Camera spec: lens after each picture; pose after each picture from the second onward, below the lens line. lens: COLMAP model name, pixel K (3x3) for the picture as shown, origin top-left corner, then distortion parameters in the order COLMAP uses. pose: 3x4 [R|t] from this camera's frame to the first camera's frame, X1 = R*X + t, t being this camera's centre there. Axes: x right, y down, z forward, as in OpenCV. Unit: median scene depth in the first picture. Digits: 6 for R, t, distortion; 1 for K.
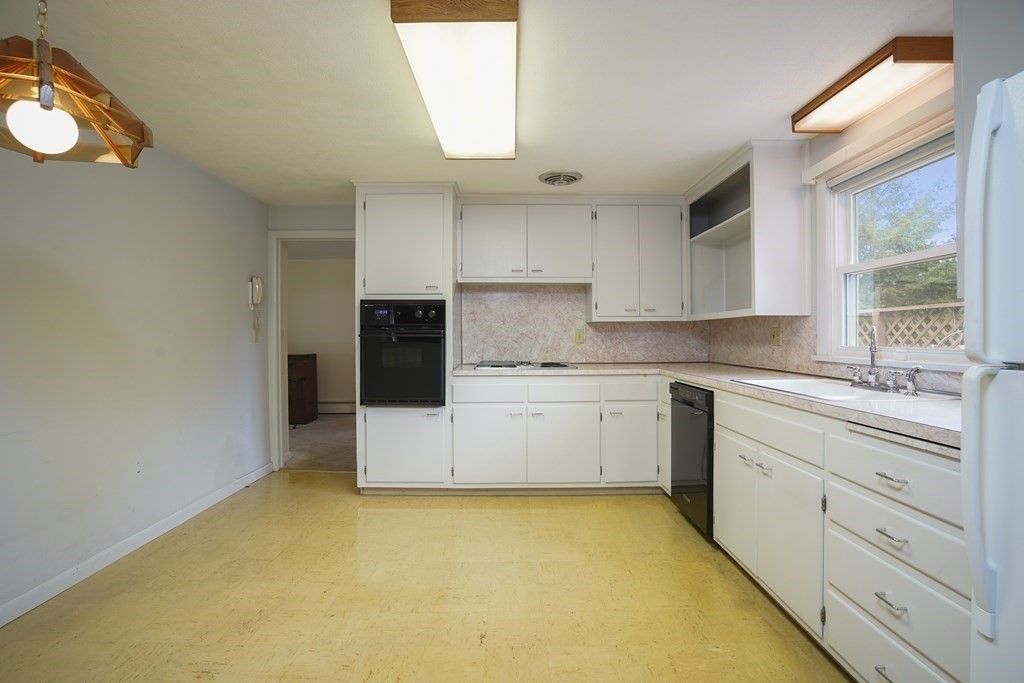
lens RADIAL K [[480.1, 0, 515.0], [0, 480.1, 338.1], [0, 0, 1]] dist [-0.013515, 0.000116]
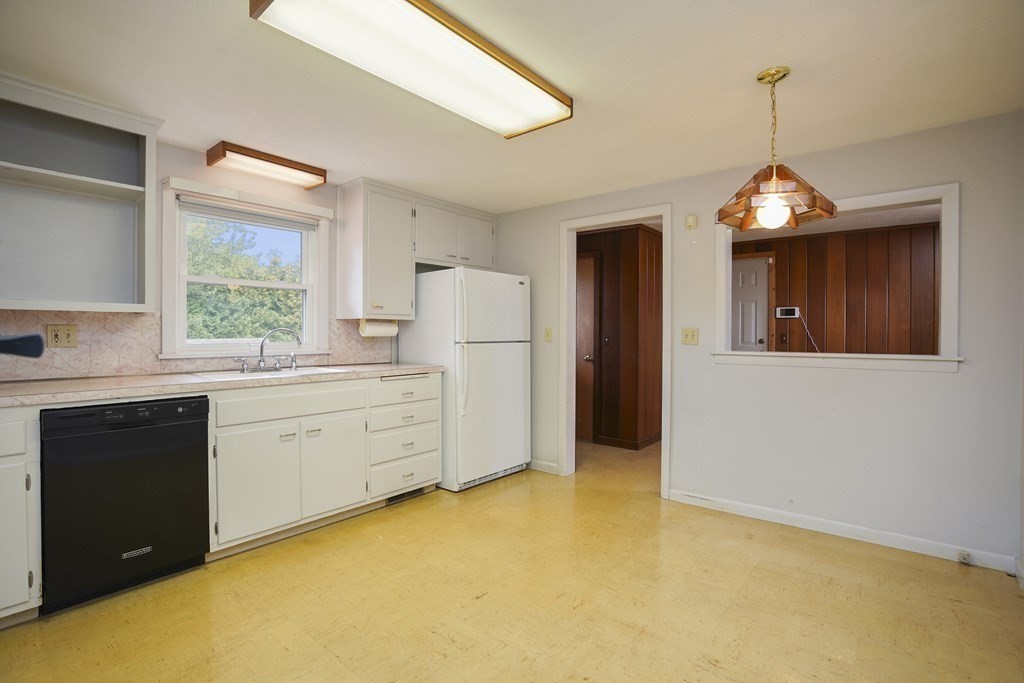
lens RADIAL K [[480.1, 0, 515.0], [0, 480.1, 338.1], [0, 0, 1]] dist [-0.013515, 0.000116]
pose [[-0.769154, -0.001440, 0.639061, -0.487294], [0.002921, 0.999979, 0.005769, -0.001503], [-0.639056, 0.006304, -0.769134, 1.023667]]
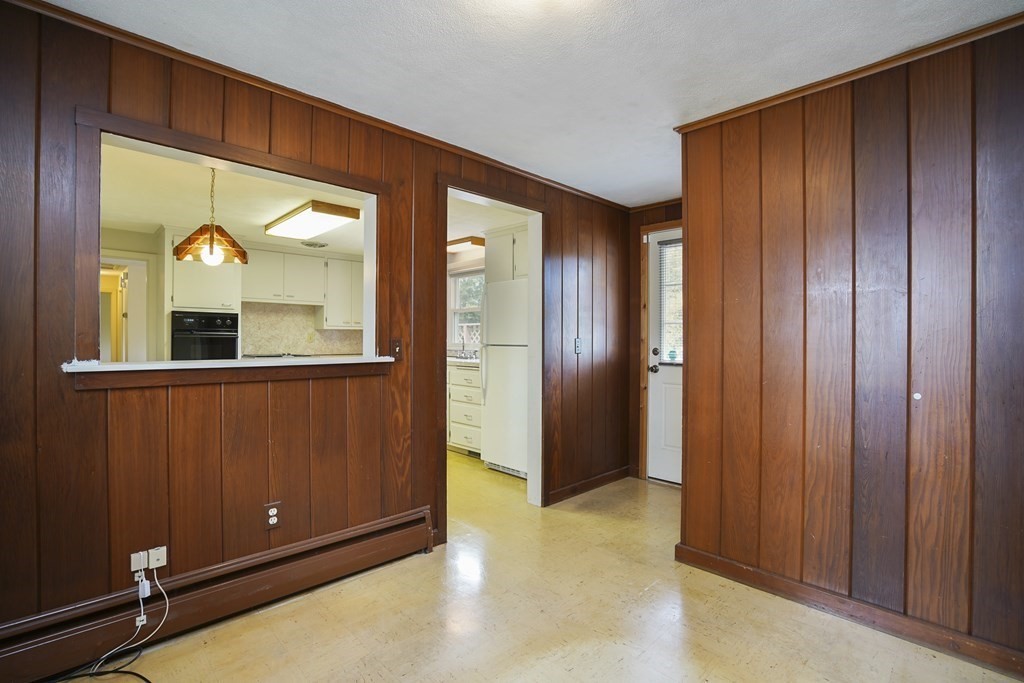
lens RADIAL K [[480.1, 0, 515.0], [0, 480.1, 338.1], [0, 0, 1]] dist [-0.013515, 0.000116]
pose [[0.731673, 0.008116, 0.681607, -0.539540], [-0.004272, 0.999964, -0.007320, 0.006426], [-0.681642, 0.002444, 0.731682, -0.721698]]
